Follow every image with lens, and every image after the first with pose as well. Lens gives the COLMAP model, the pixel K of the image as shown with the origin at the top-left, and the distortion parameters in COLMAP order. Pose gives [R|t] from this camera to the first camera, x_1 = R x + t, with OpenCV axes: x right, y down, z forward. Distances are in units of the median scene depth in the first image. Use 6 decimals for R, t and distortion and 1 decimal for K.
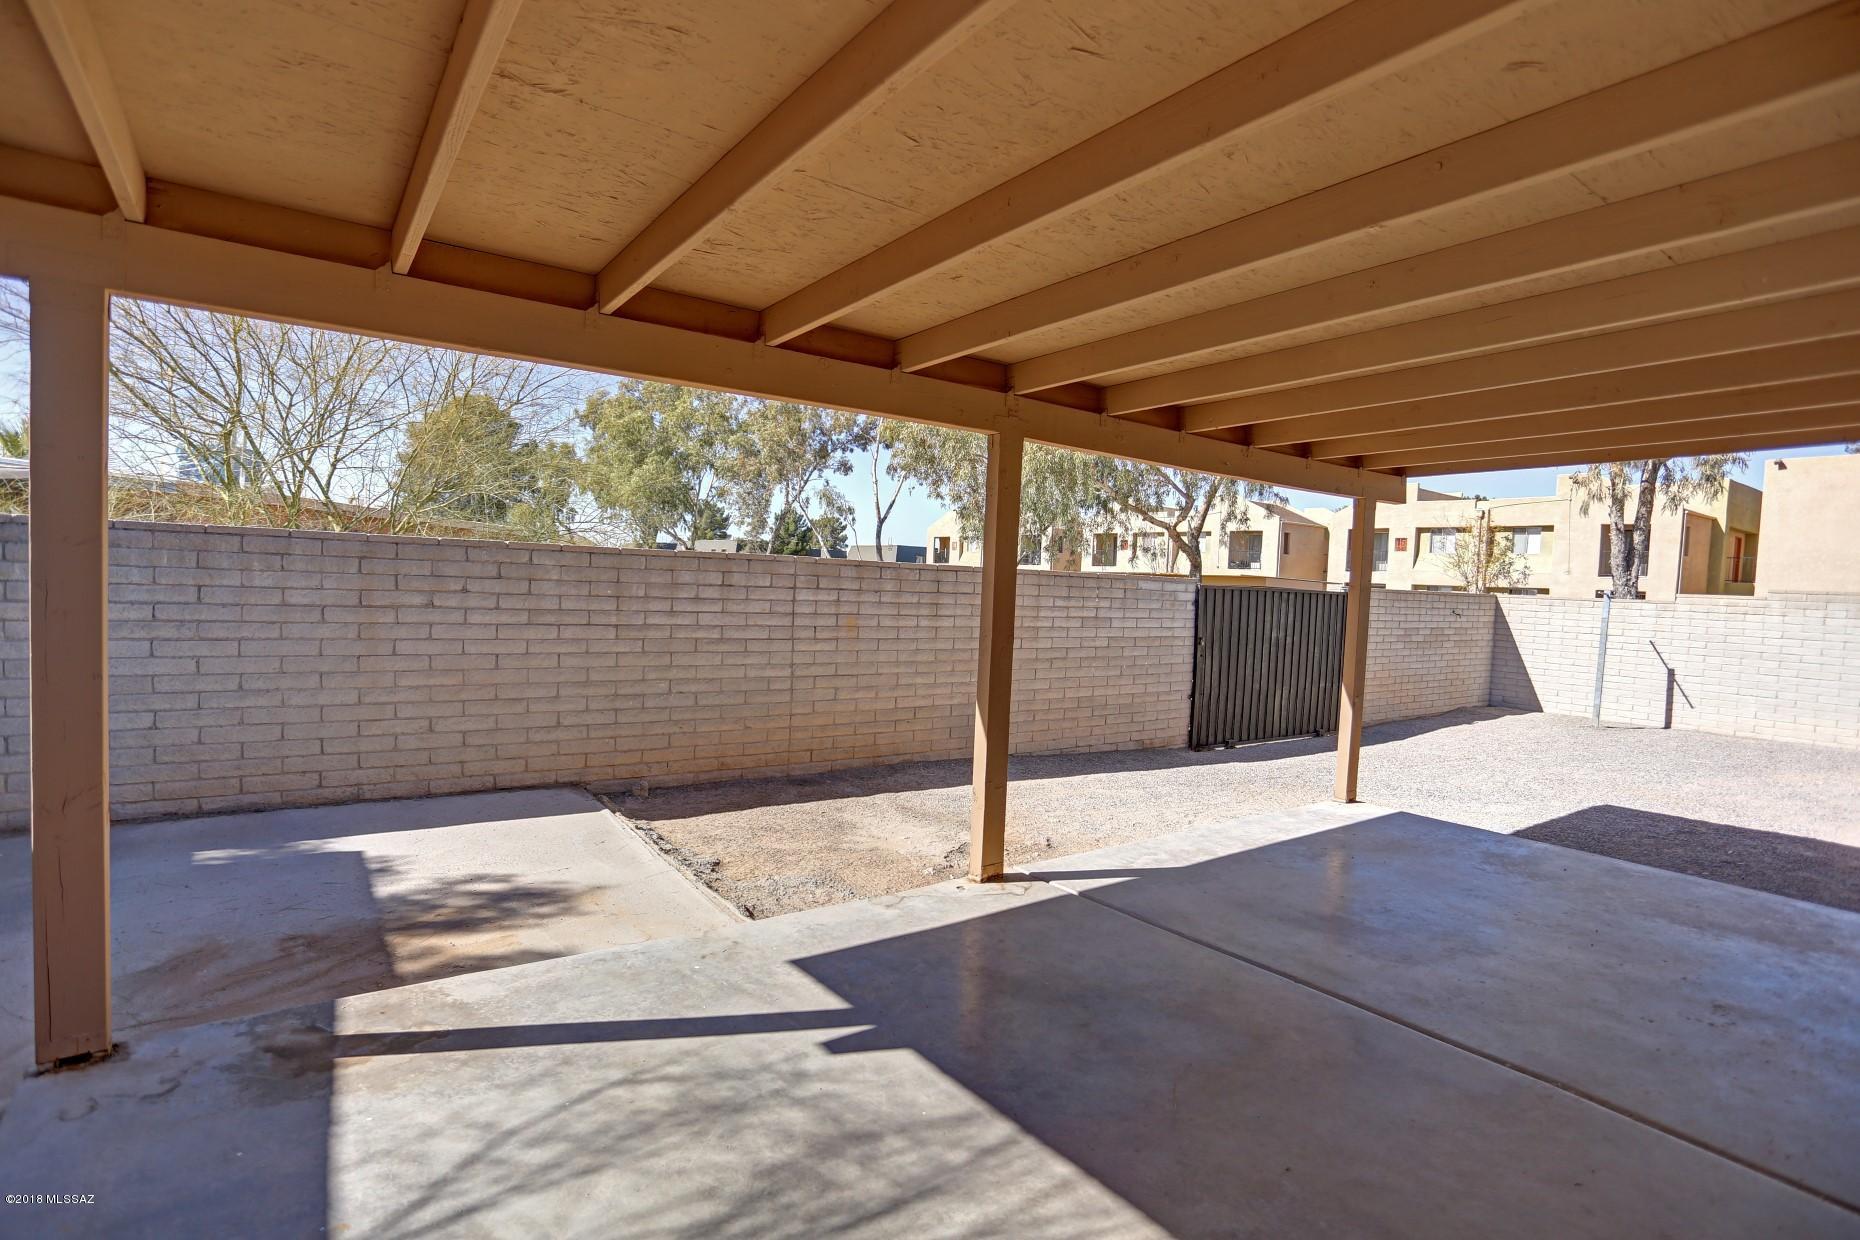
lens RADIAL K [[899.1, 0, 930.0], [0, 899.1, 620.0], [0, 0, 1]] dist [-0.077966, 0.034110]
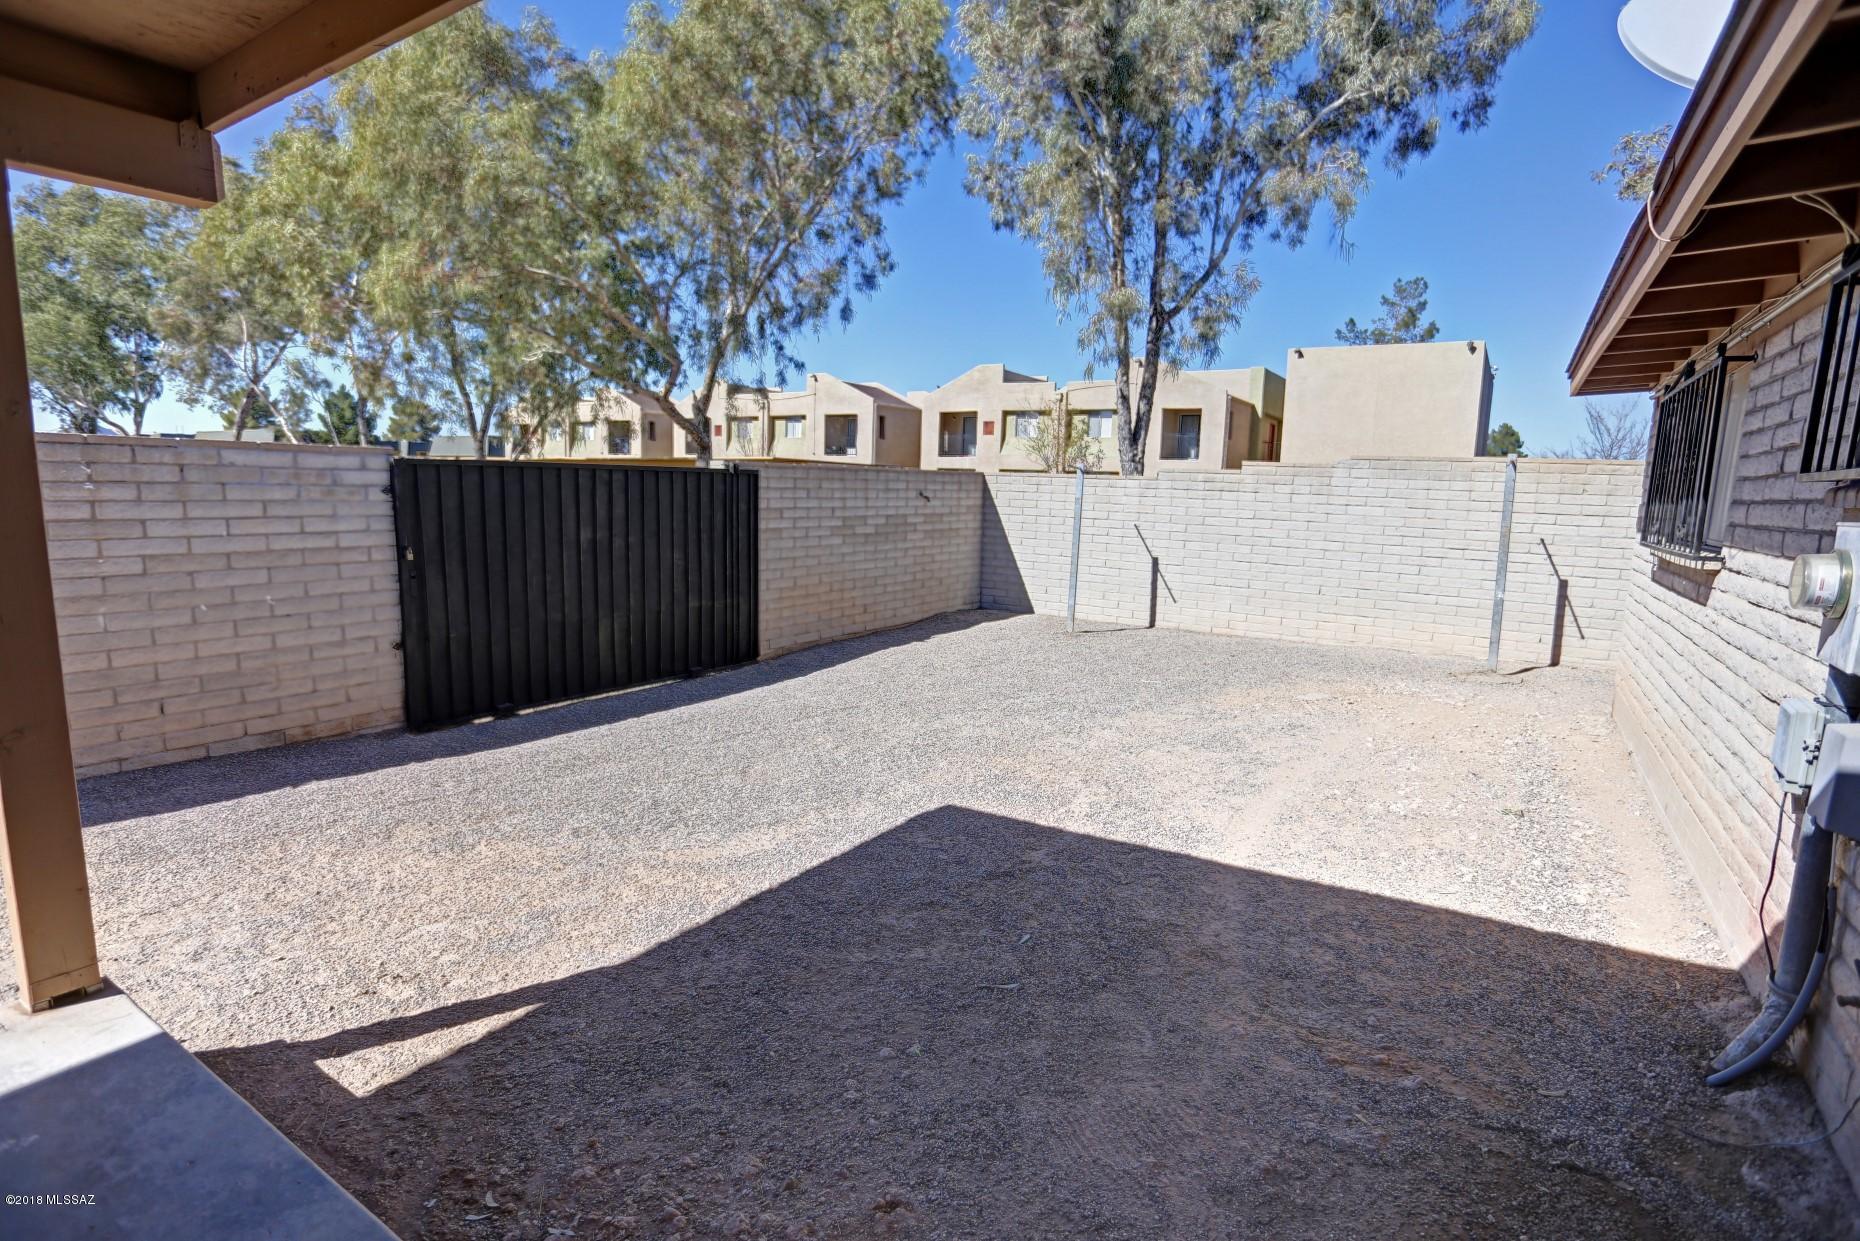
lens RADIAL K [[899.1, 0, 930.0], [0, 899.1, 620.5], [0, 0, 1]] dist [-0.077966, 0.034110]
pose [[0.931885, -0.068169, 0.356292, 0.290512], [0.025105, 0.991949, 0.124127, 0.003071], [-0.361885, -0.106728, 0.926093, 0.224407]]
